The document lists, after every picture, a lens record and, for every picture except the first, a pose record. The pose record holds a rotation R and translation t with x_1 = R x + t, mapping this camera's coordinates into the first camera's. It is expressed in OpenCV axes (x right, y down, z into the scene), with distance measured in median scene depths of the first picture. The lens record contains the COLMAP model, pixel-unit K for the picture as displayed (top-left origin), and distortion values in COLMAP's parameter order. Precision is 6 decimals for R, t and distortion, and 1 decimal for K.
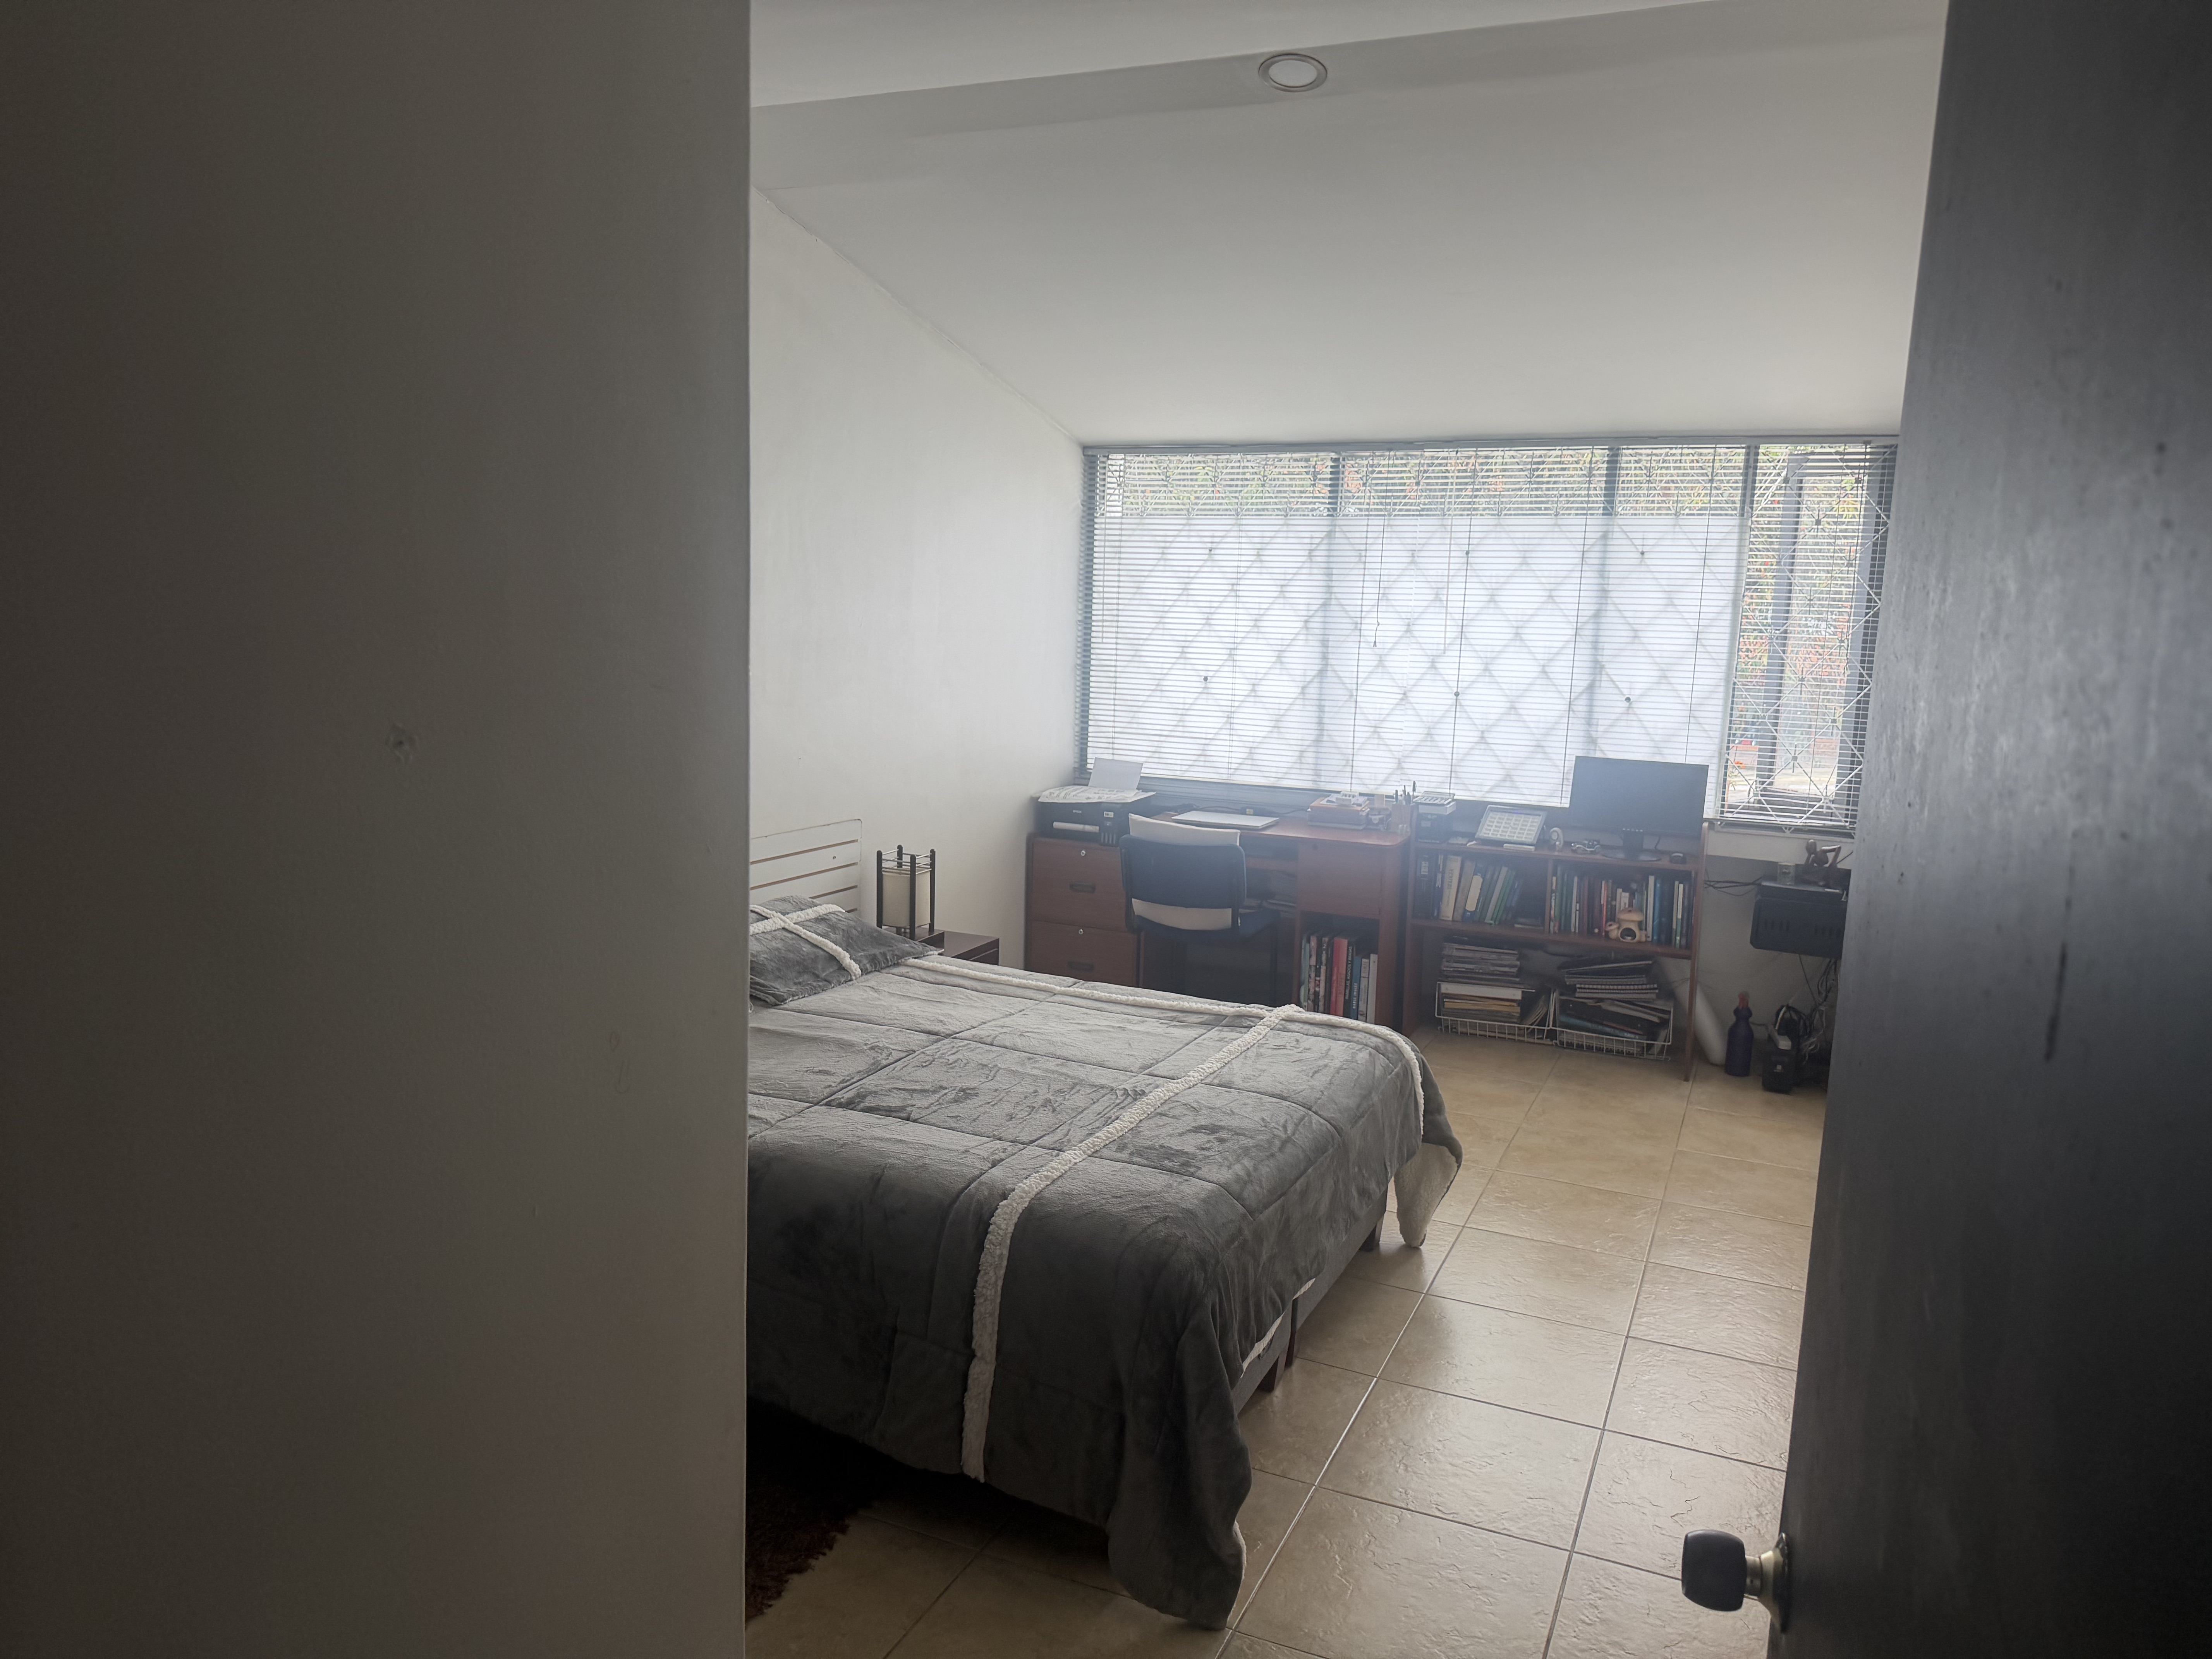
lens RADIAL K [[1553.9, 0, 1091.6], [0, 1553.9, 824.1], [0, 0, 1]] dist [0.040535, -0.049242]
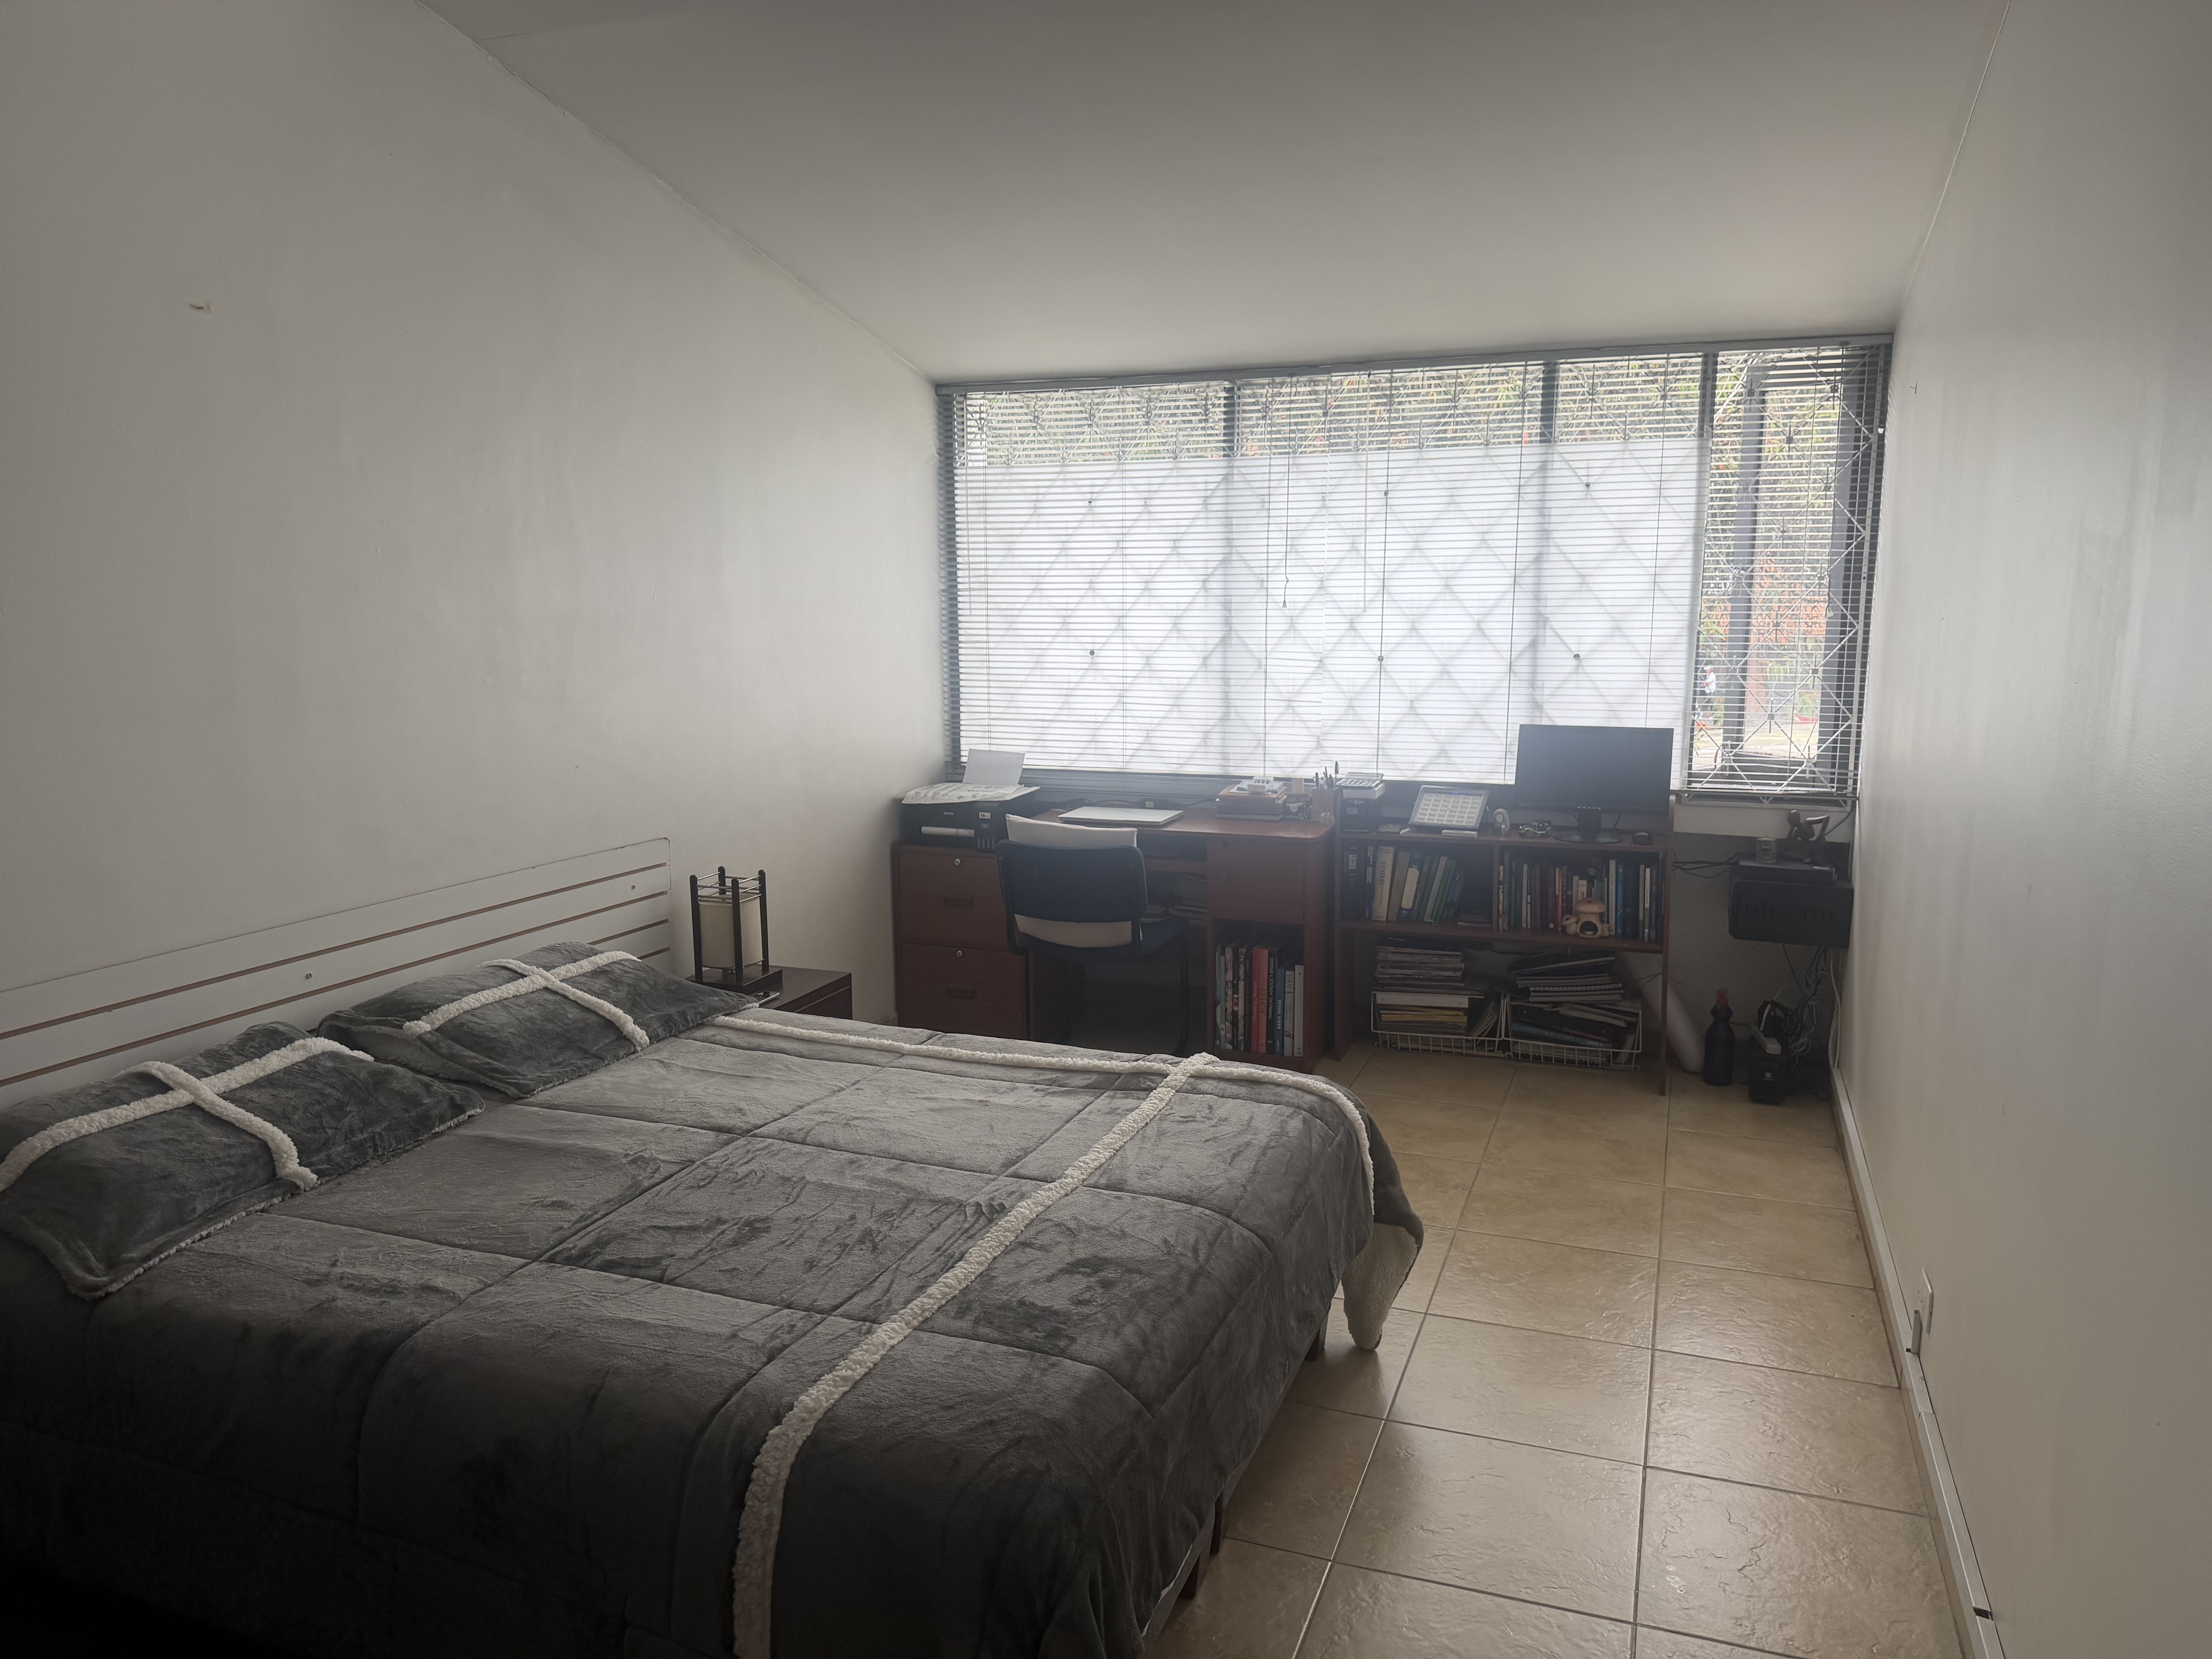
lens RADIAL K [[1553.9, 0, 1120.1], [0, 1553.9, 839.6], [0, 0, 1]] dist [0.040535, -0.049242]
pose [[0.996389, -0.046172, 0.071252, 0.027182], [0.044851, 0.998793, 0.020032, -0.007660], [-0.072091, -0.016764, 0.997257, 0.164795]]
